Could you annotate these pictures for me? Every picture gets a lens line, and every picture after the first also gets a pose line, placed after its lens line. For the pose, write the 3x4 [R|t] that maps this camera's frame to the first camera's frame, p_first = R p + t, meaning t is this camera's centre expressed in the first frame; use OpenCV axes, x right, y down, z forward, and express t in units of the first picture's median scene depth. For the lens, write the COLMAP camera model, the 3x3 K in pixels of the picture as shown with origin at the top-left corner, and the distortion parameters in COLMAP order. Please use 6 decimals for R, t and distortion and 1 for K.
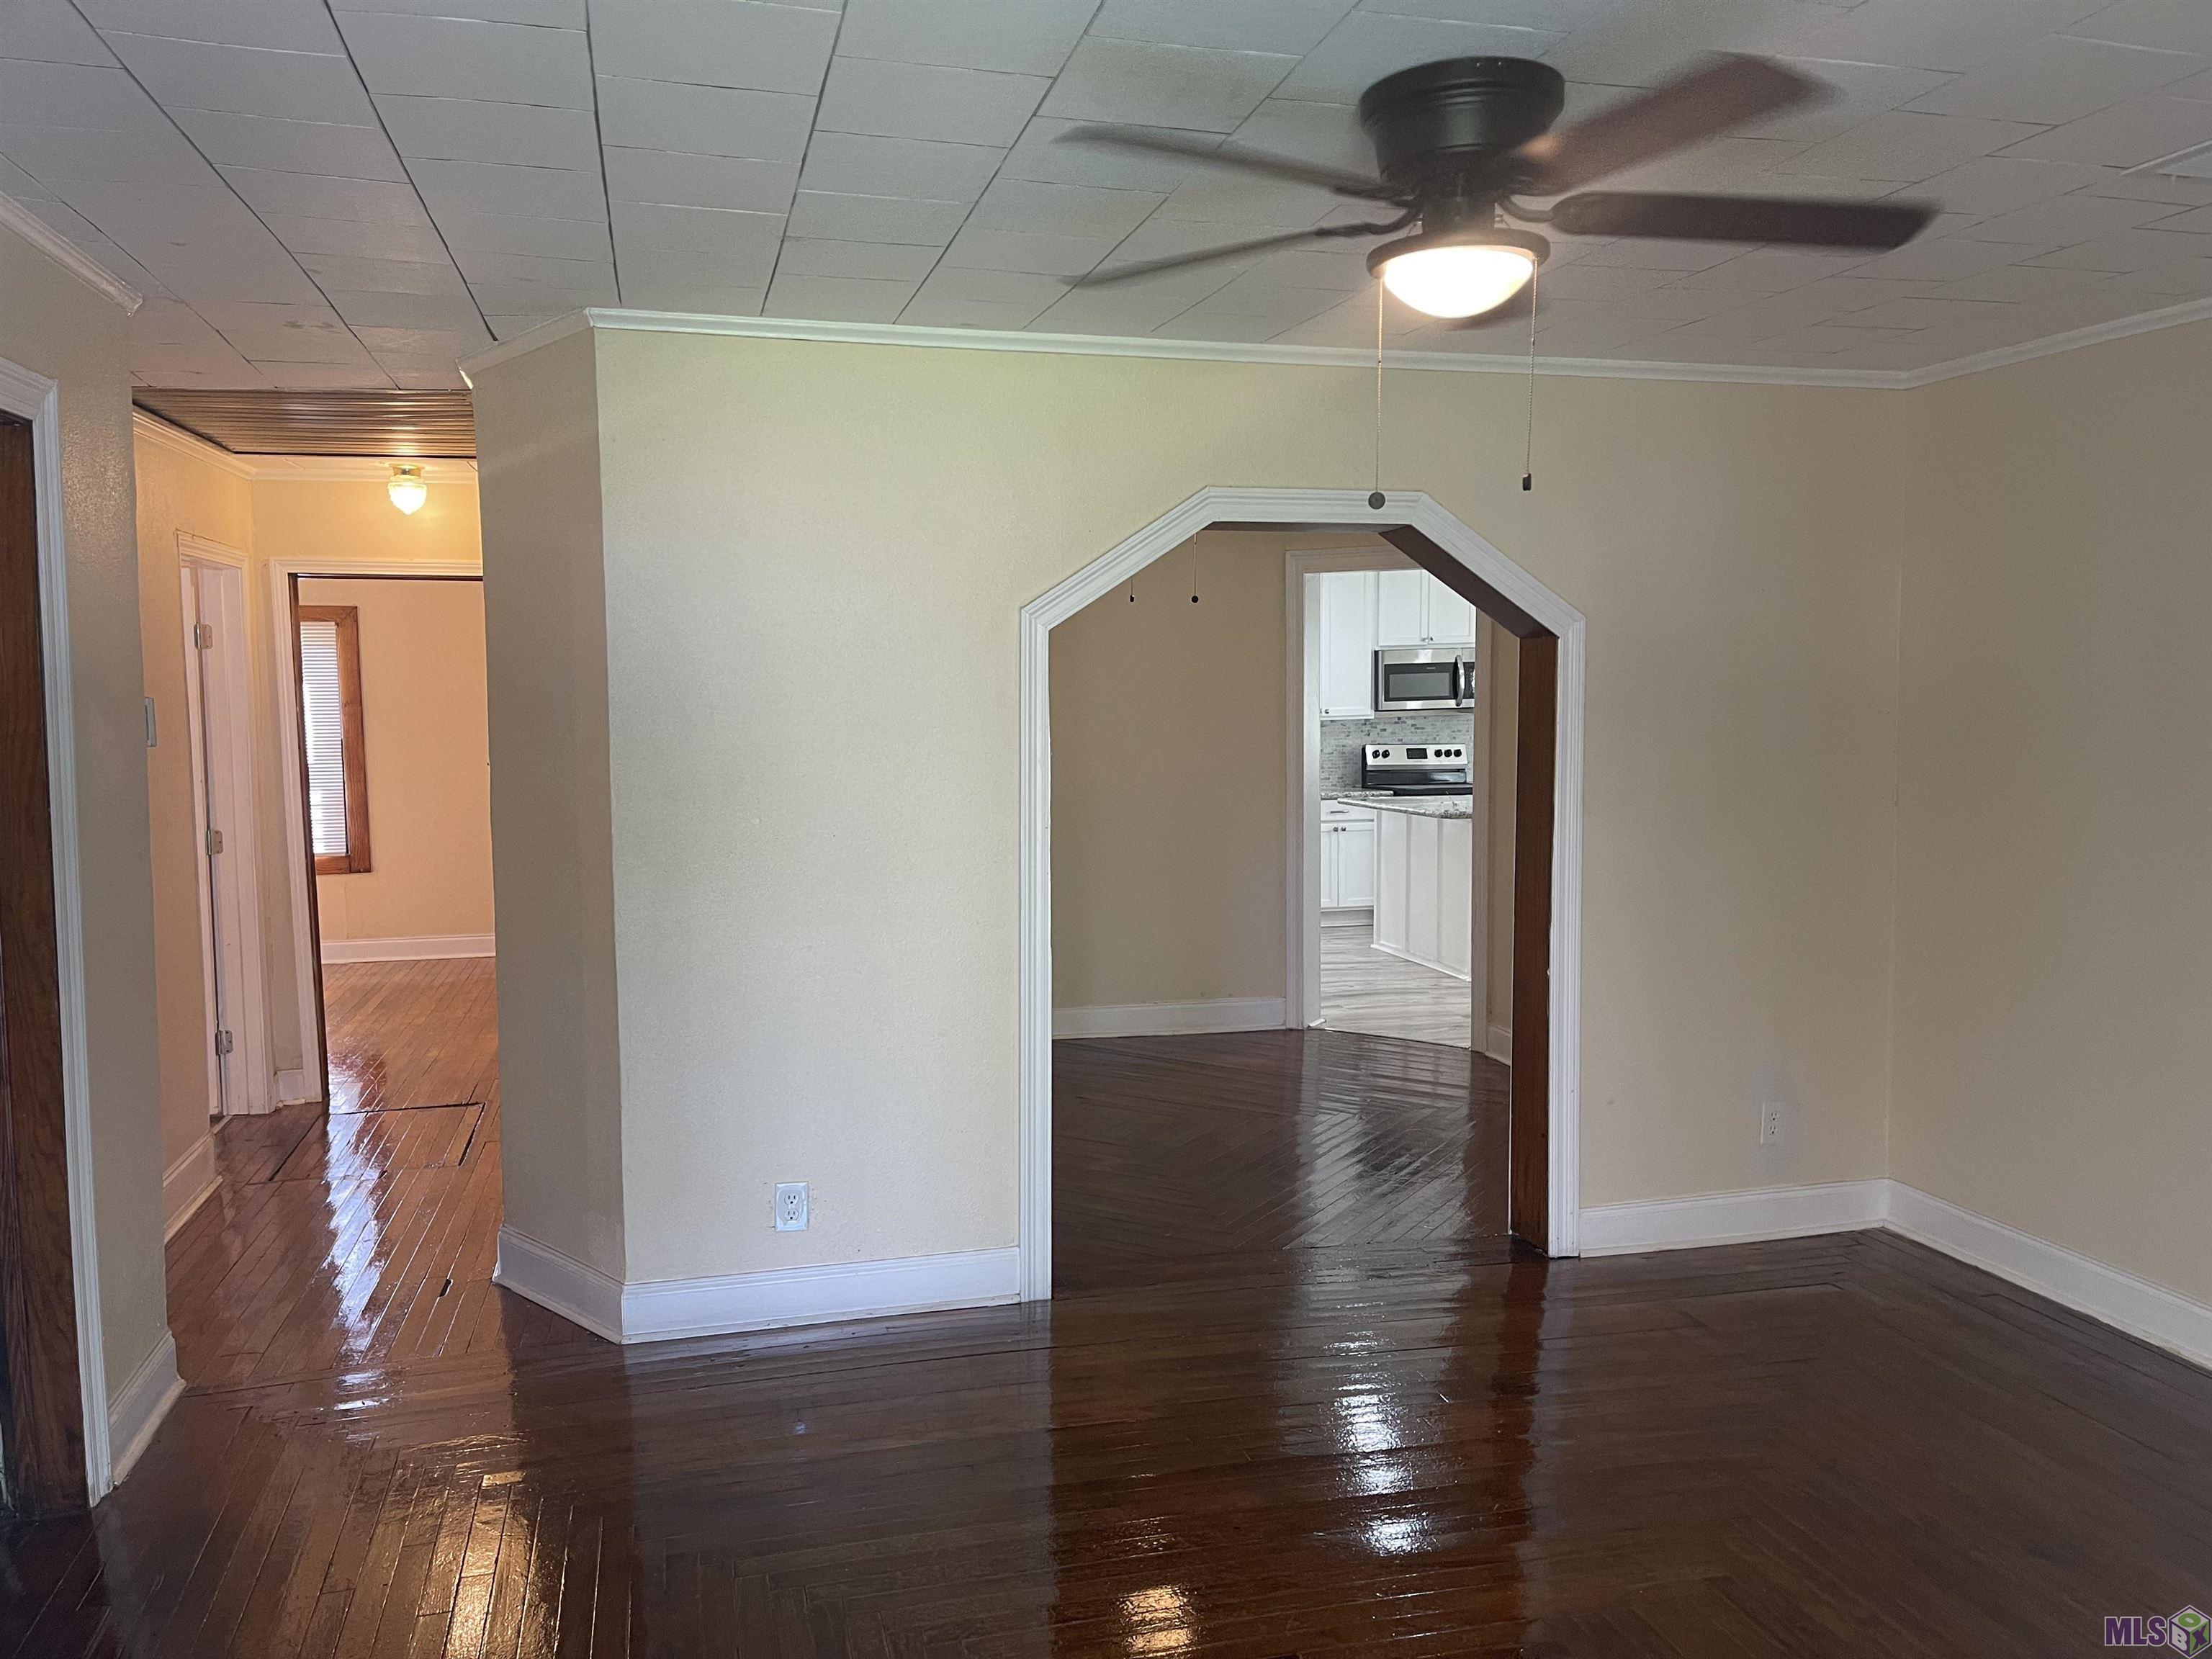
lens RADIAL K [[1625.4, 0, 1106.0], [0, 1625.4, 829.5], [0, 0, 1]] dist [0.061587, -0.064756]
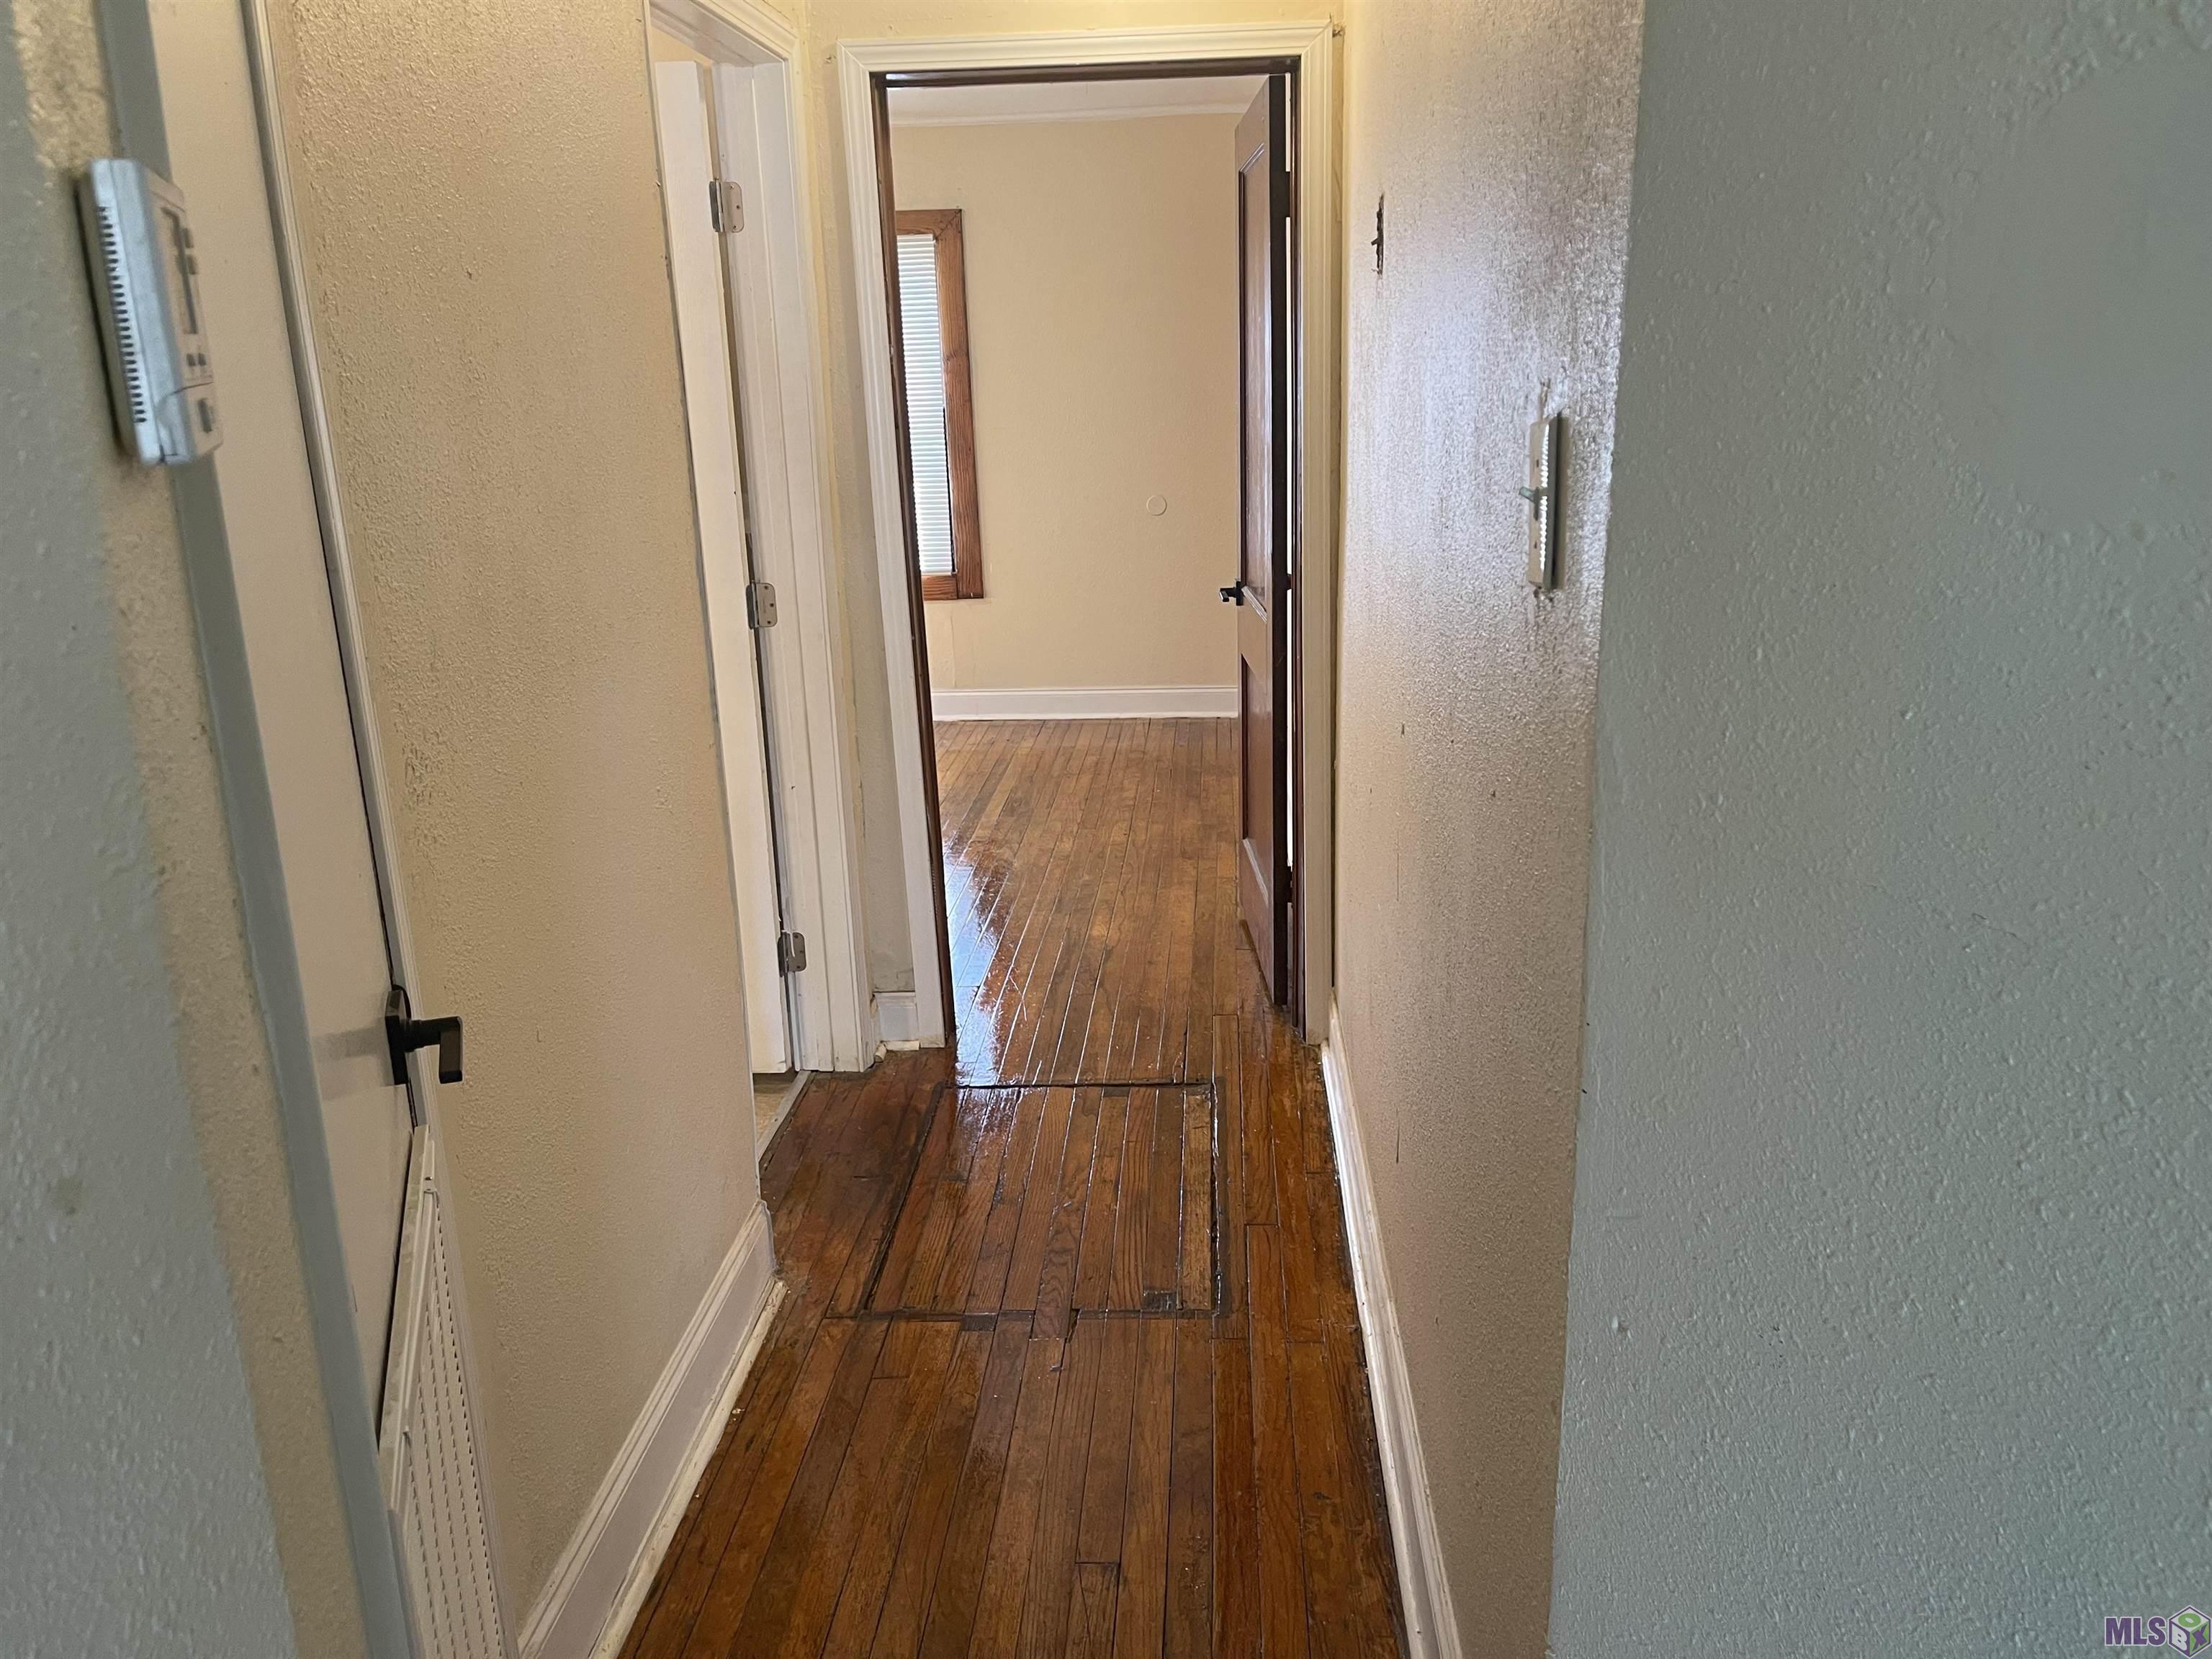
lens RADIAL K [[1625.4, 0, 1106.0], [0, 1625.4, 829.5], [0, 0, 1]] dist [0.061587, -0.064756]
pose [[0.944392, 0.065066, -0.322321, -0.235563], [-0.004777, 0.982839, 0.184405, -0.018739], [0.328788, -0.172611, 0.928496, 0.483174]]
